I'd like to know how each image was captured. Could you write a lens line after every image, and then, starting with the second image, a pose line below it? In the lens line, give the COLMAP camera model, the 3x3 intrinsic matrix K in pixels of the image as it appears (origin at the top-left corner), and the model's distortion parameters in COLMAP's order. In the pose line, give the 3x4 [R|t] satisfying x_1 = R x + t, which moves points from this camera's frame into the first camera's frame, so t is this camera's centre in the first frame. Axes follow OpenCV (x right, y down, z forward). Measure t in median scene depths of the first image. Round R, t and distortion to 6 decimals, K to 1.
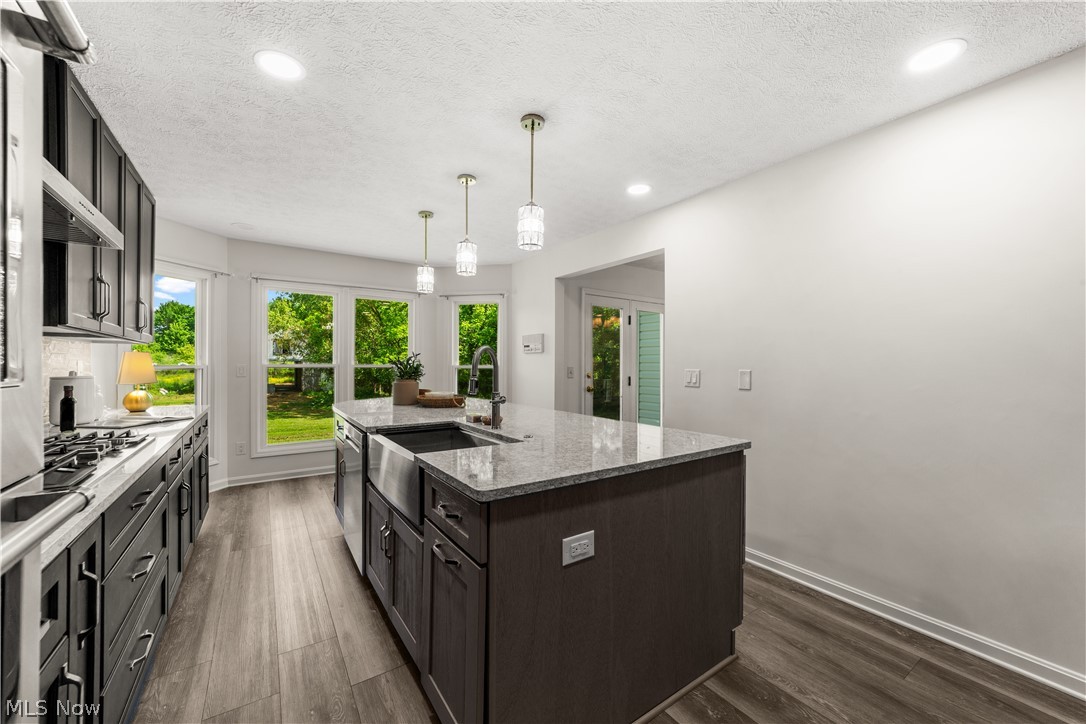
lens RADIAL K [[422.8, 0, 533.5], [0, 422.8, 360.7], [0, 0, 1]] dist [-0.014472, 0.006636]
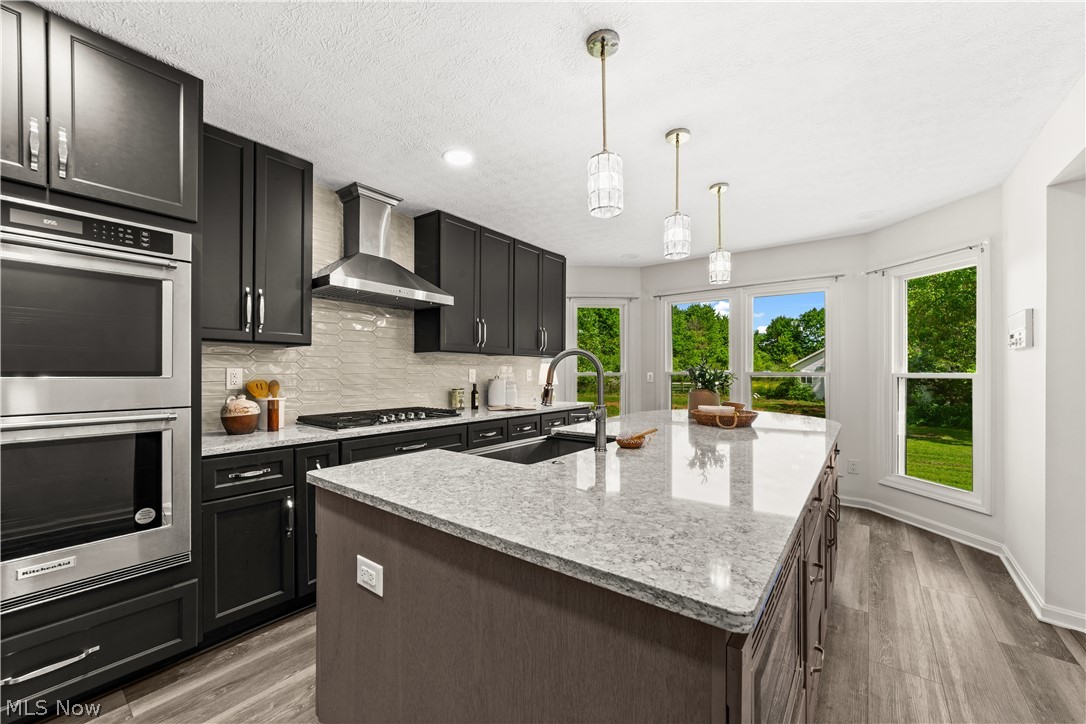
lens RADIAL K [[422.8, 0, 540.8], [0, 422.8, 370.7], [0, 0, 1]] dist [-0.014472, 0.006636]
pose [[0.326862, -0.000061, -0.945072, 0.650597], [0.004344, 0.999990, 0.001438, 0.007692], [0.945062, -0.004576, 0.326859, 0.643651]]
